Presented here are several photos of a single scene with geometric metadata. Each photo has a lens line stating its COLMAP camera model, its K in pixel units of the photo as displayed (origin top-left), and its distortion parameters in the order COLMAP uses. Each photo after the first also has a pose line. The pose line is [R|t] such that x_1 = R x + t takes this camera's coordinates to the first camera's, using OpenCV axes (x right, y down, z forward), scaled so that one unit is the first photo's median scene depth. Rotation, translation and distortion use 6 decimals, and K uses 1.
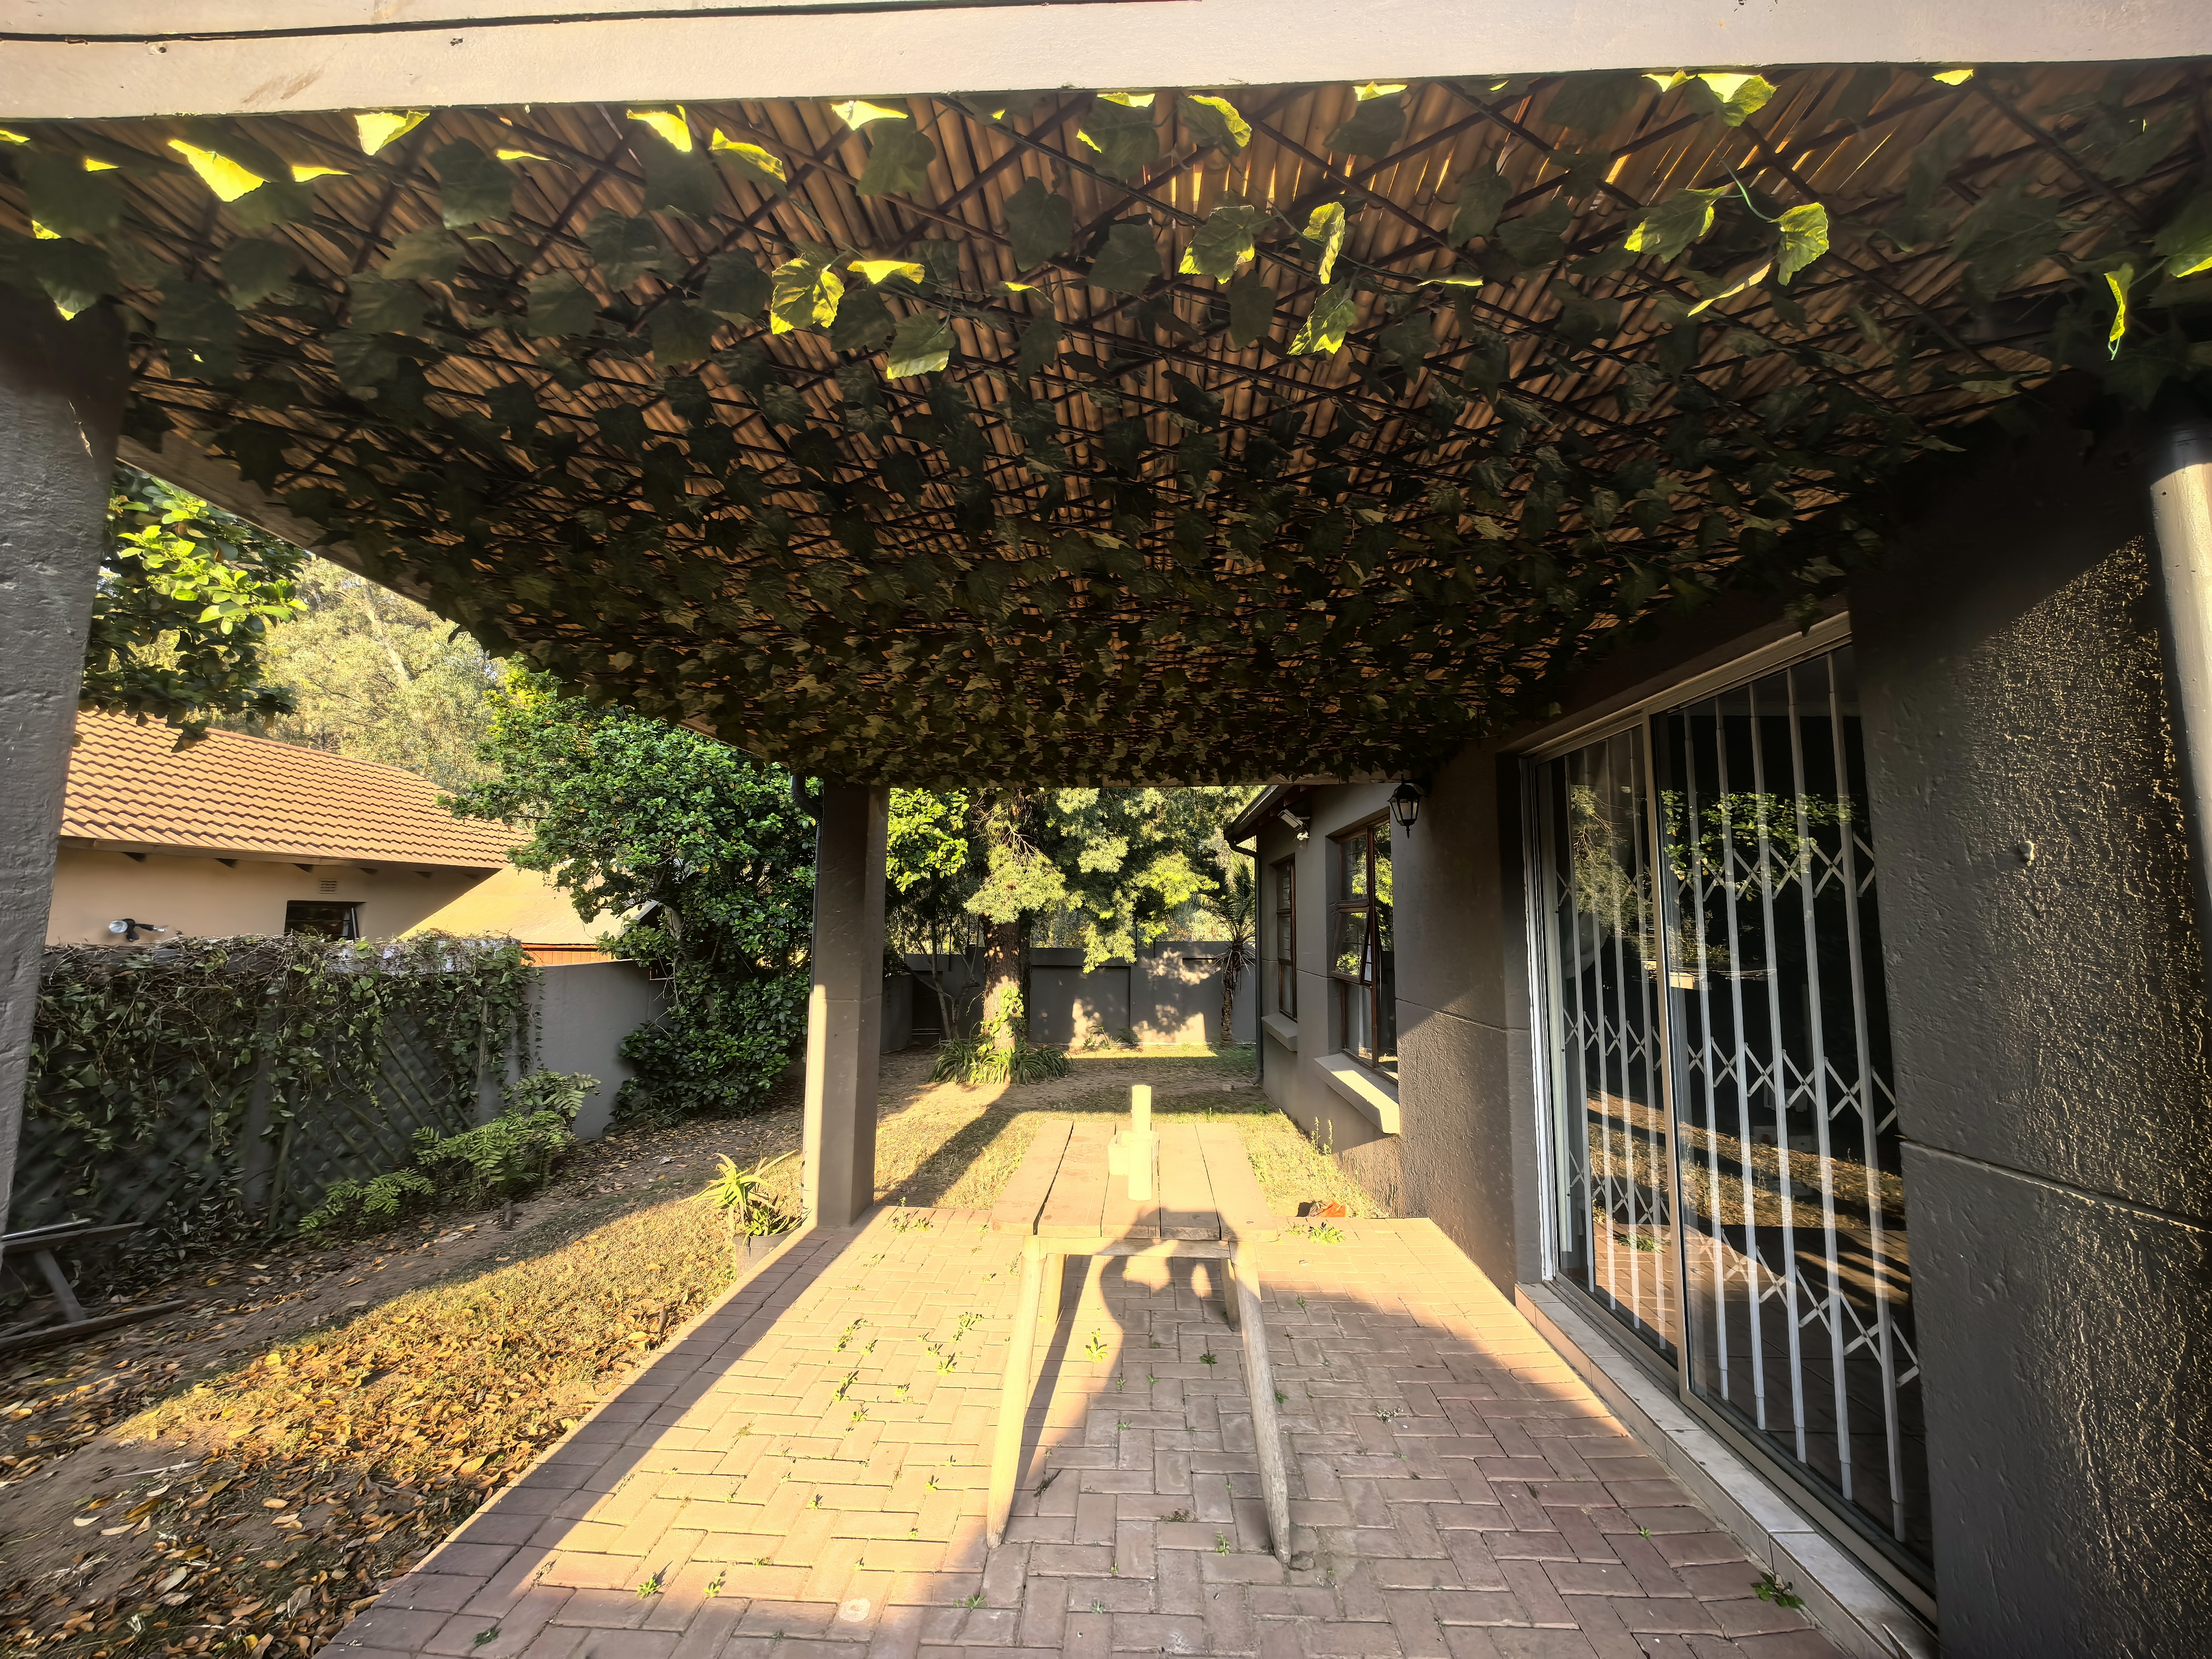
lens RADIAL K [[862.5, 0, 1106.0], [0, 862.5, 829.5], [0, 0, 1]] dist [-0.002529, -0.000907]
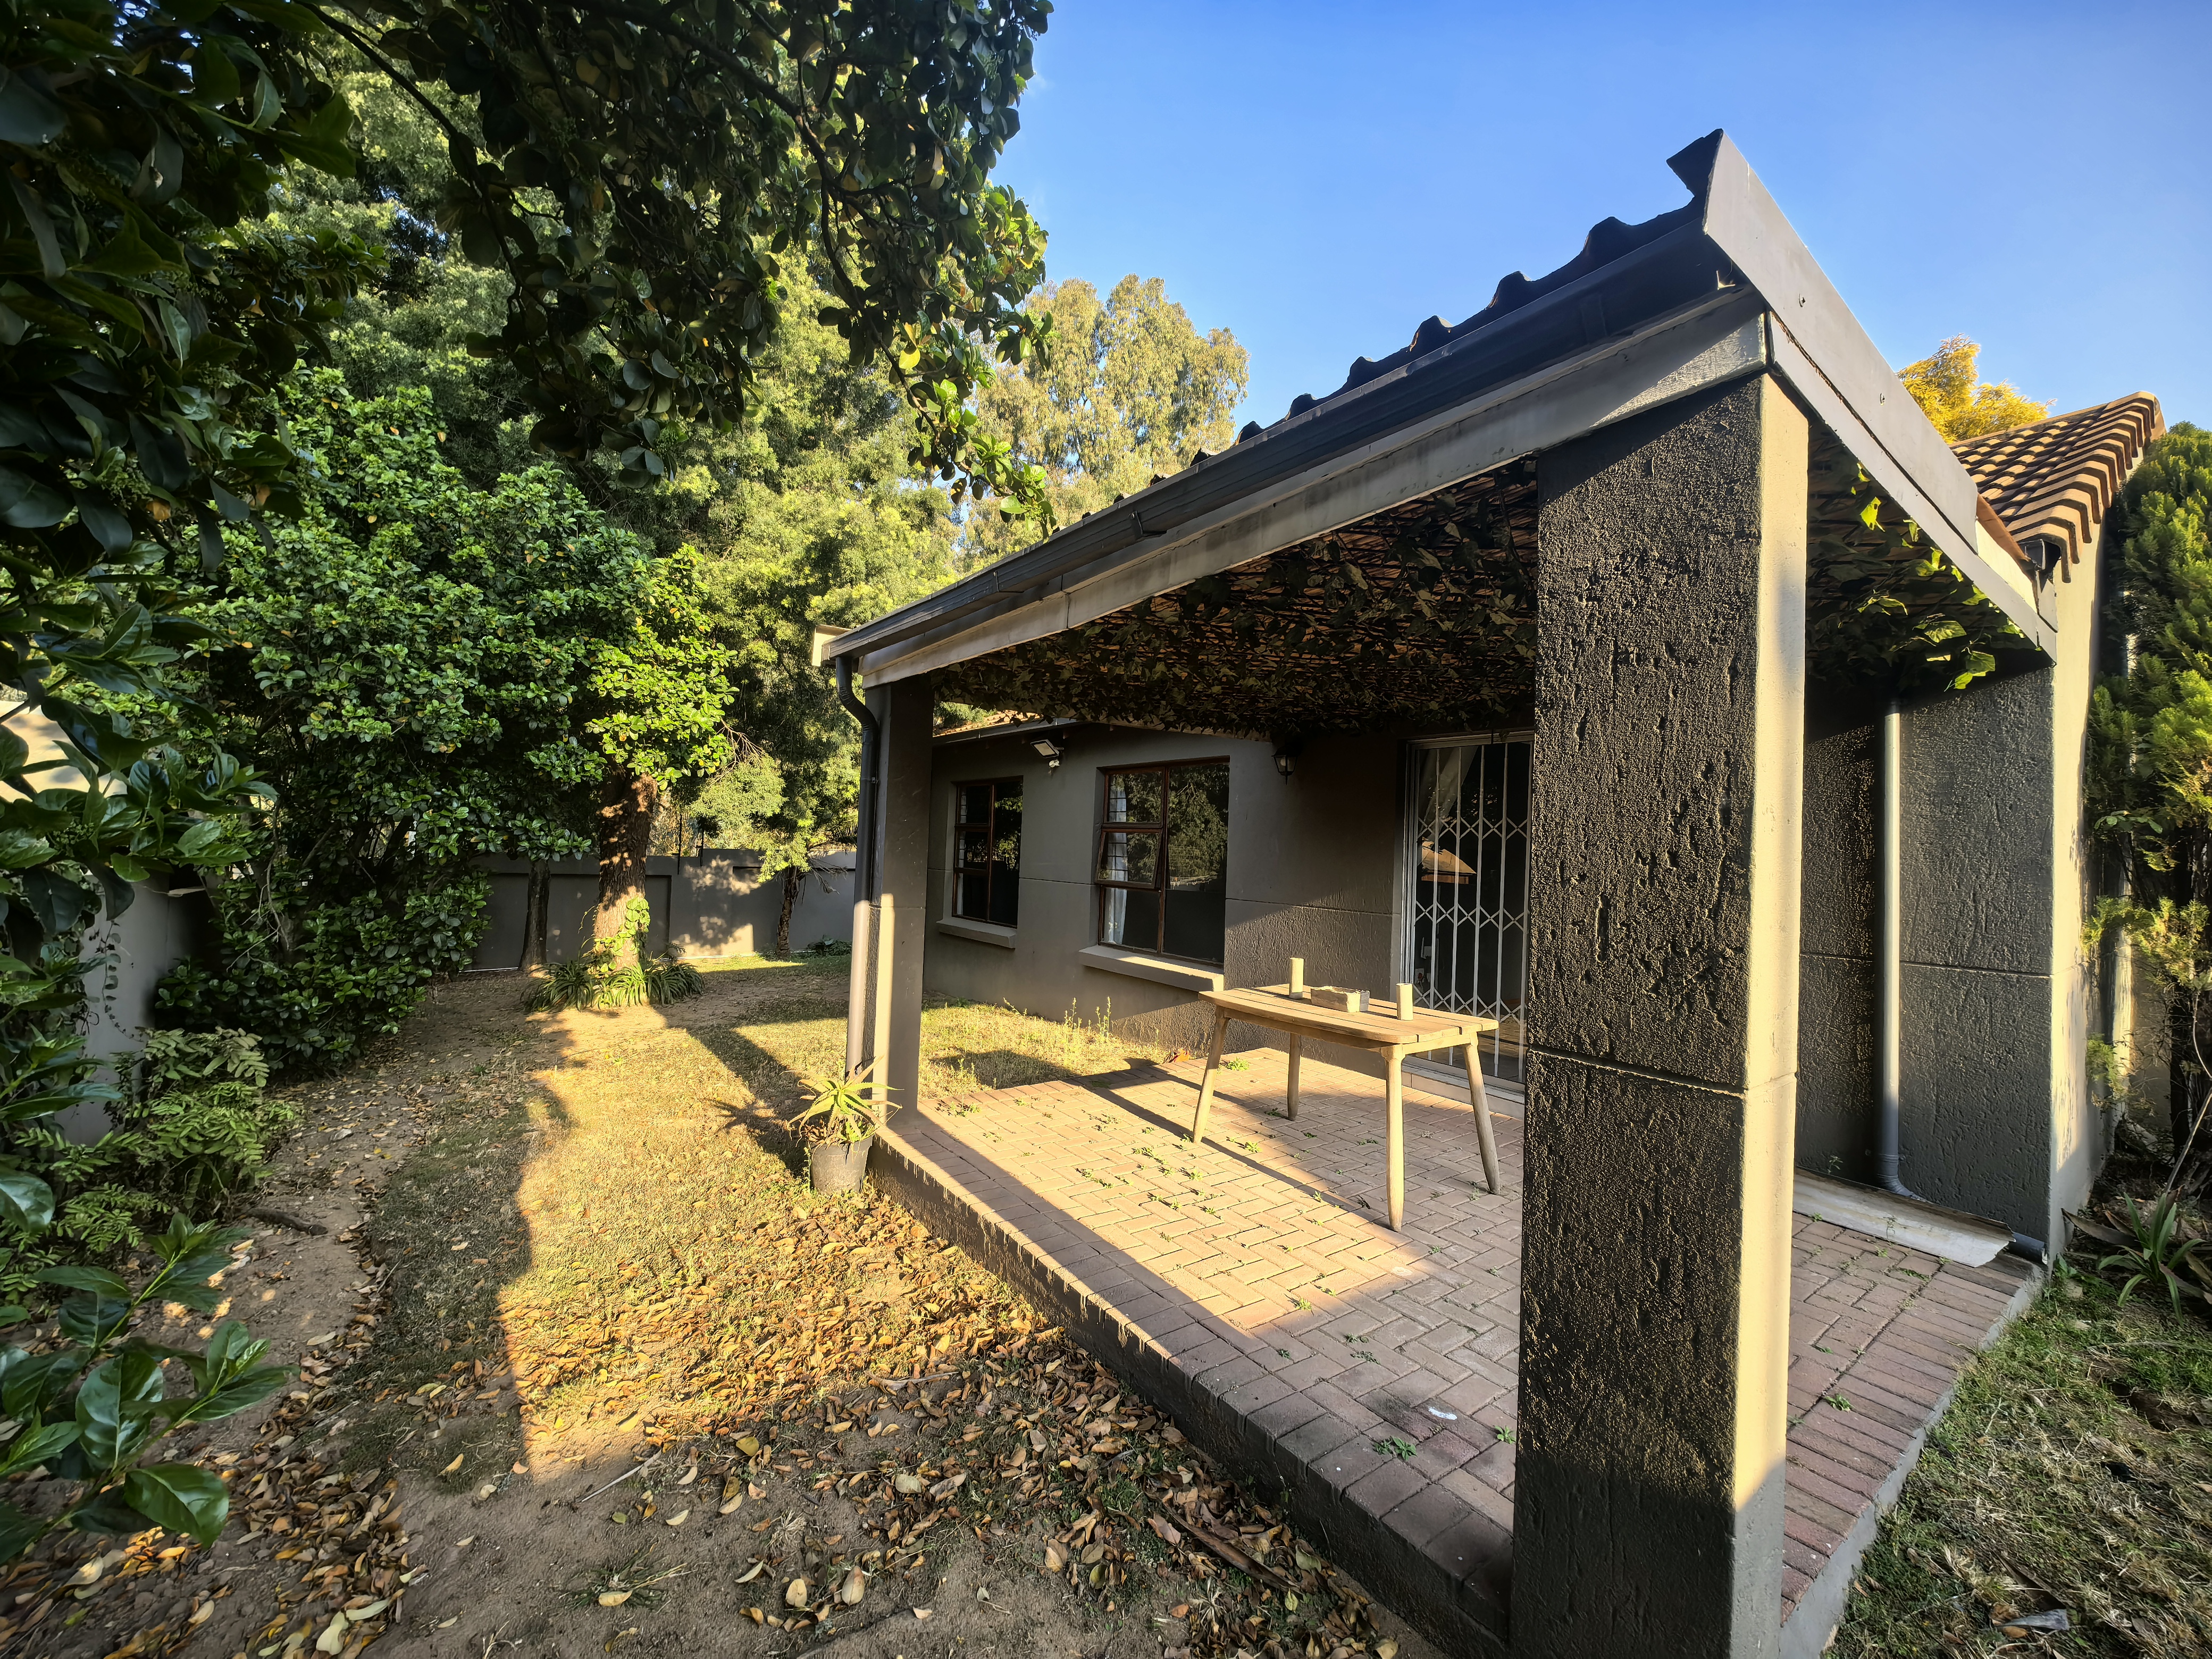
lens RADIAL K [[862.5, 0, 1106.0], [0, 862.5, 829.5], [0, 0, 1]] dist [-0.002529, -0.000907]
pose [[0.786696, 0.032150, 0.616503, -0.280687], [-0.095888, 0.992887, 0.070581, 0.004470], [-0.609849, -0.114641, 0.784182, 0.027405]]
